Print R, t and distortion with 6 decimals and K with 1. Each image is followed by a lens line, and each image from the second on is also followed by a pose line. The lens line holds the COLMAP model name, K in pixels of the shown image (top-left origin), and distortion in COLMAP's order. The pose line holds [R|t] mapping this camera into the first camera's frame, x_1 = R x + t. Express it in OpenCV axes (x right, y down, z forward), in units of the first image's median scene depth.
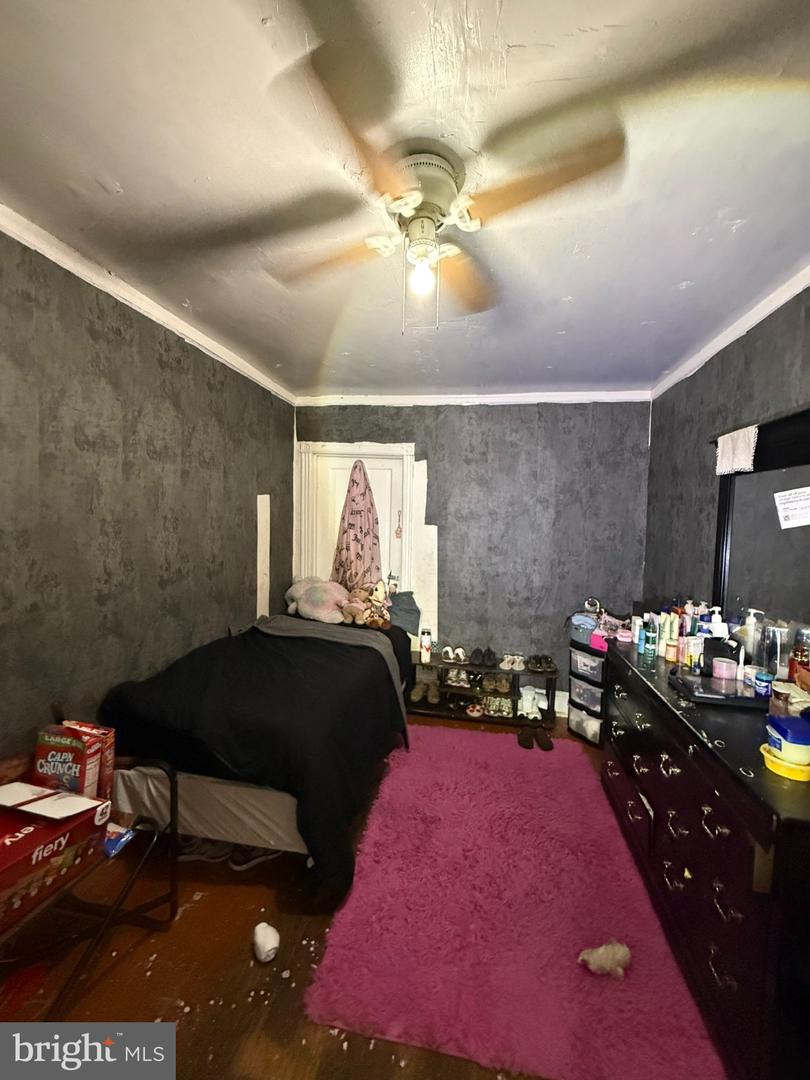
lens RADIAL K [[432.8, 0, 407.6], [0, 432.8, 537.4], [0, 0, 1]] dist [0.001749, 0.000098]
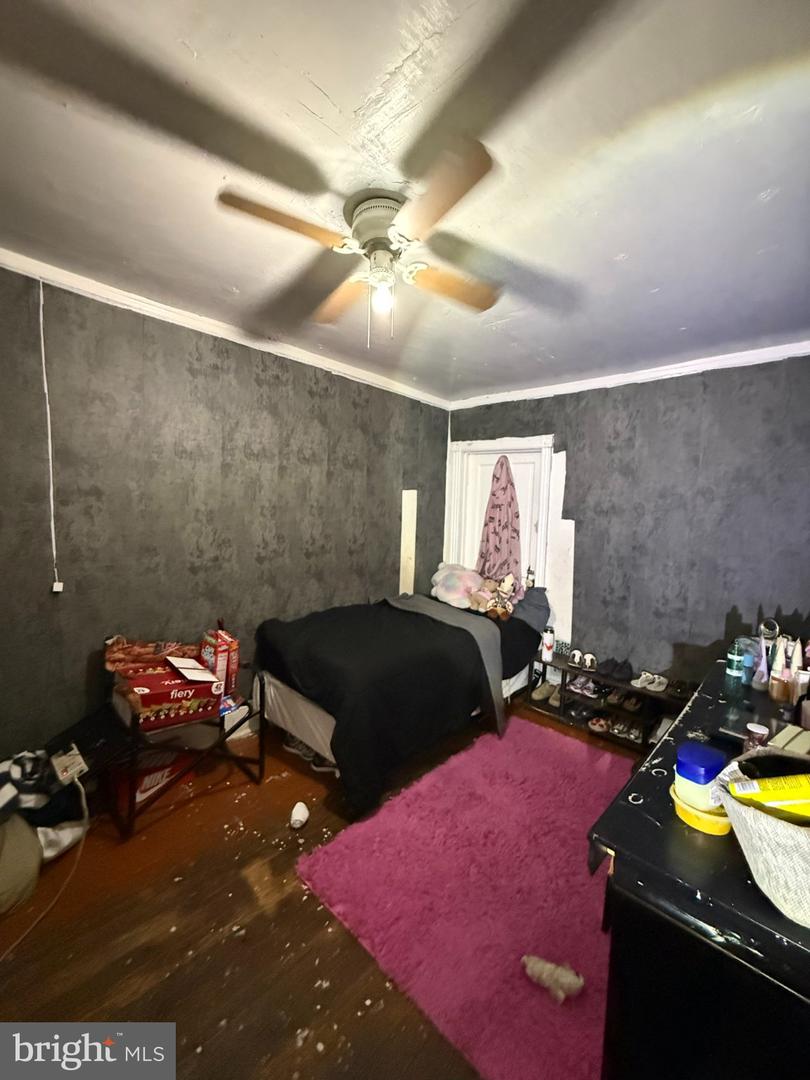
lens RADIAL K [[432.8, 0, 406.0], [0, 432.8, 537.3], [0, 0, 1]] dist [0.001749, 0.000098]
pose [[0.835747, 0.041600, -0.547536, 0.438827], [-0.043379, 0.999012, 0.009690, 0.025514], [0.547398, 0.015653, 0.836726, 0.025324]]
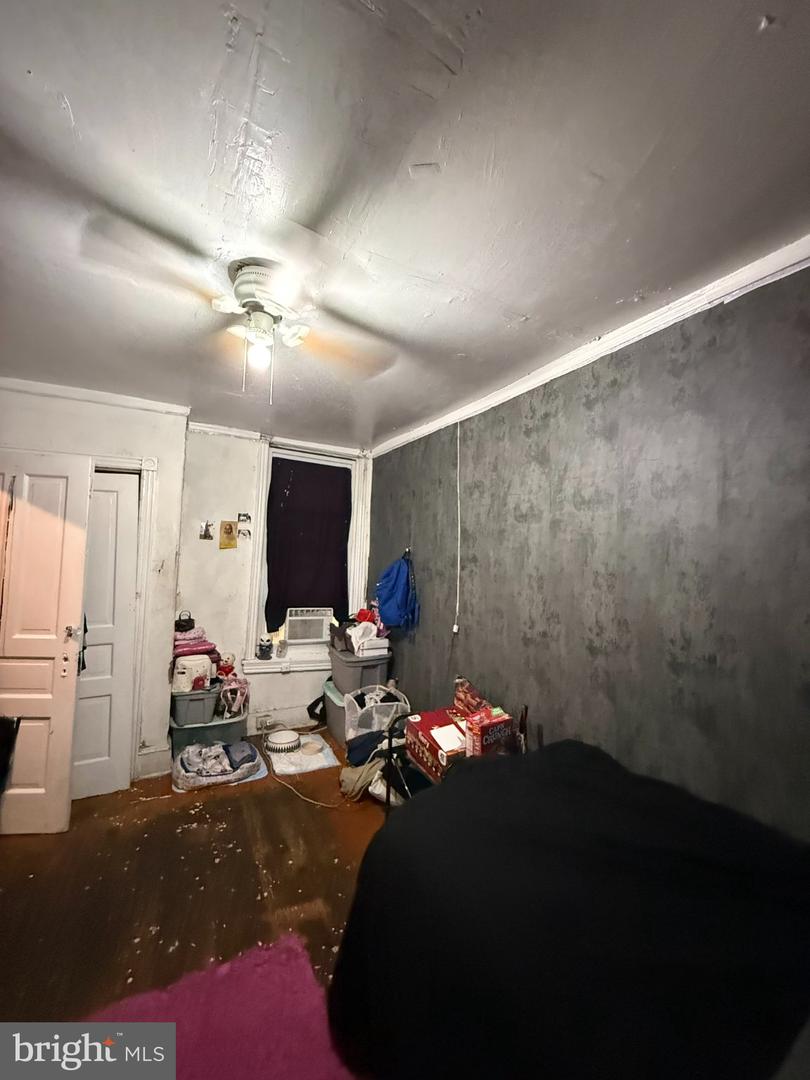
lens RADIAL K [[432.8, 0, 410.6], [0, 432.8, 537.7], [0, 0, 1]] dist [0.001749, 0.000098]
pose [[-0.777280, -0.076410, -0.624498, 0.239341], [-0.079764, 0.996556, -0.022656, -0.054010], [0.624078, 0.032203, -0.780698, 1.278260]]
